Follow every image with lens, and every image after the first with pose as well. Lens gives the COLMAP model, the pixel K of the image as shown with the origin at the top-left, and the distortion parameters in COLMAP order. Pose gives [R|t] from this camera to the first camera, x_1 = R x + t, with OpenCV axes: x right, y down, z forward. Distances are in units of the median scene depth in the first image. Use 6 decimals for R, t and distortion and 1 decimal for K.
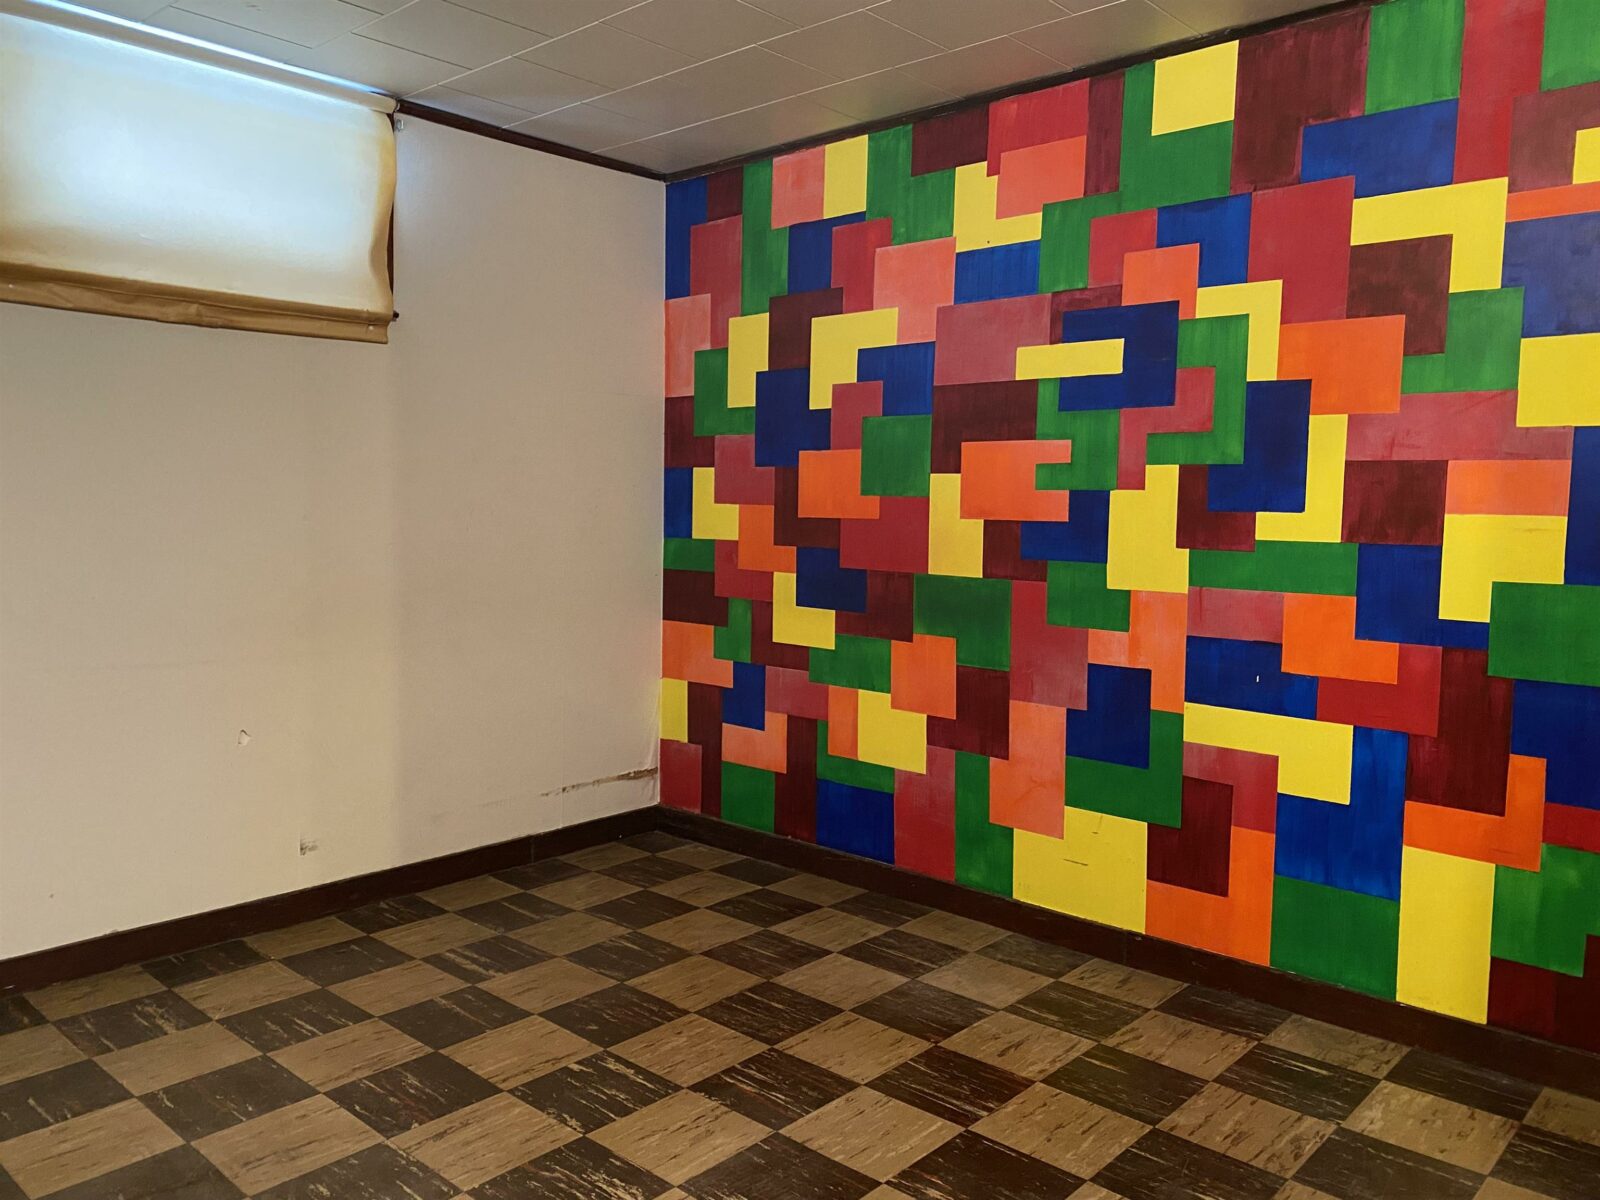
lens RADIAL K [[1213.3, 0, 795.4], [0, 1213.3, 605.1], [0, 0, 1]] dist [0.040657, -0.051878]
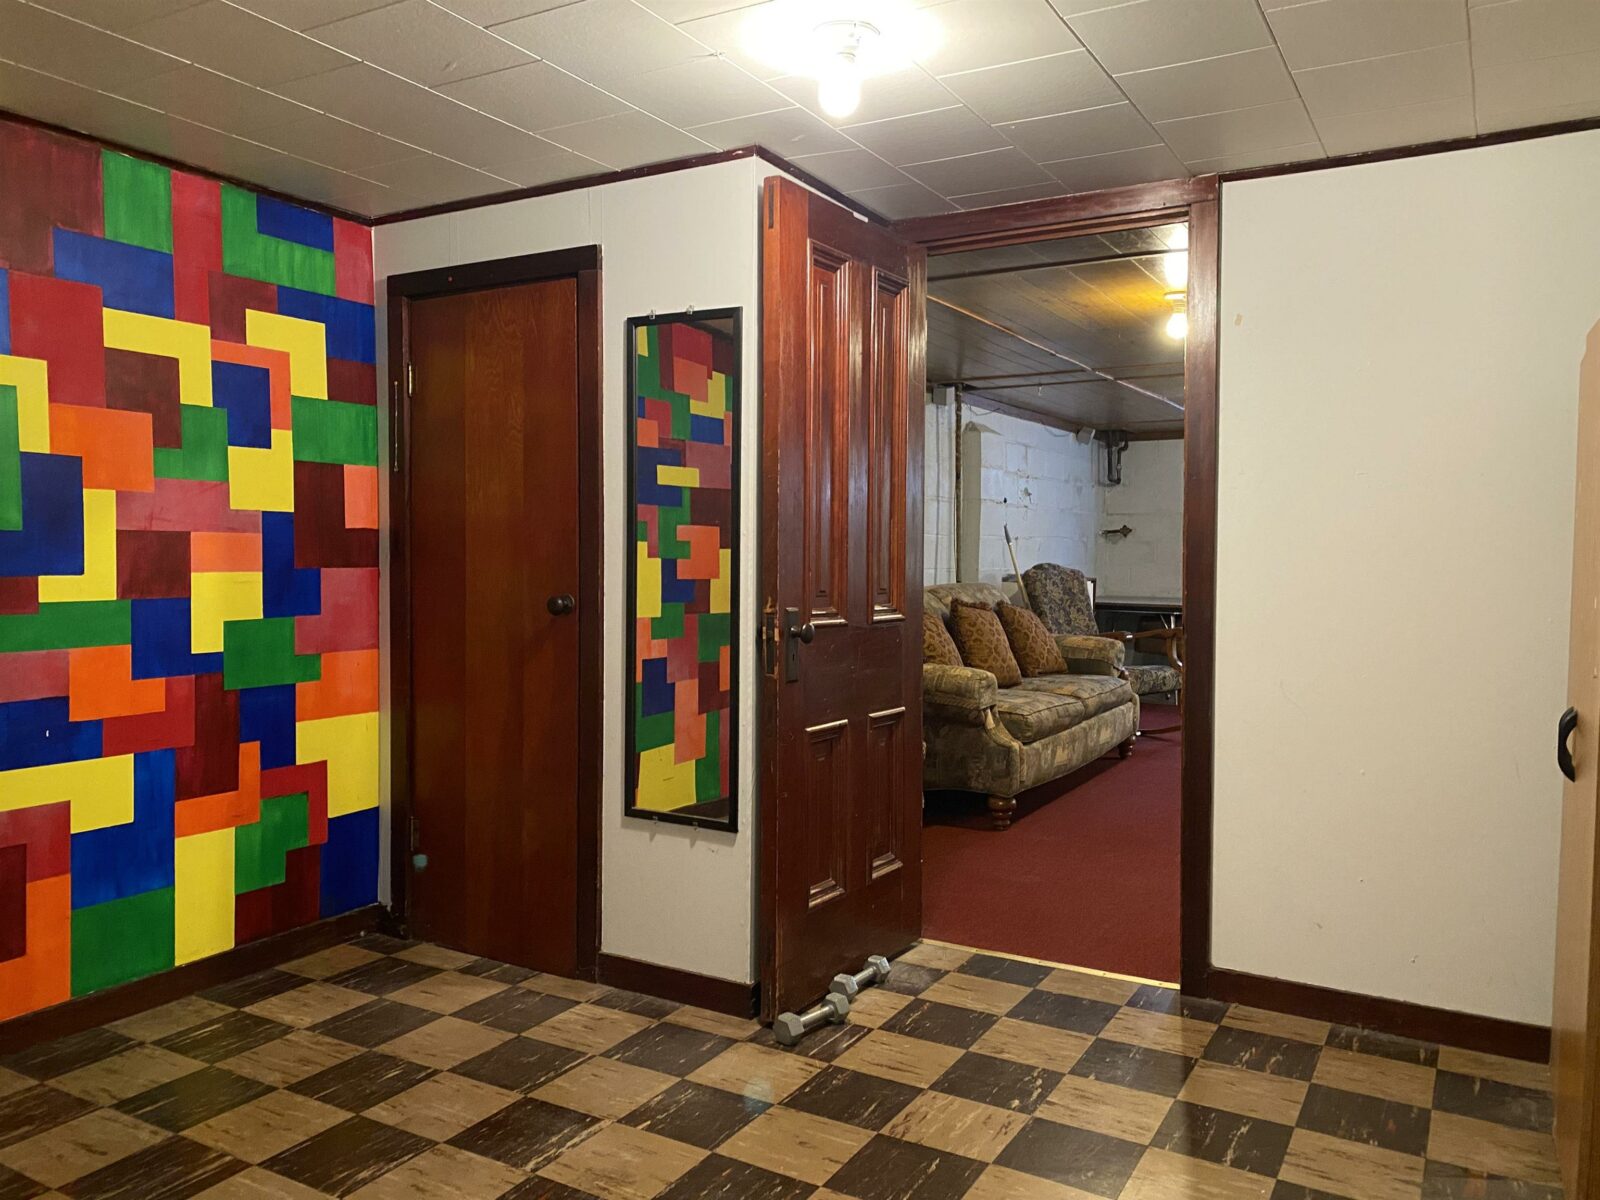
lens RADIAL K [[1213.3, 0, 796.6], [0, 1213.3, 596.1], [0, 0, 1]] dist [0.040657, -0.051878]
pose [[-0.217101, -0.050679, 0.974833, -0.855614], [0.078754, 0.994487, 0.069239, -0.086872], [-0.972967, 0.091804, -0.211913, 0.636205]]
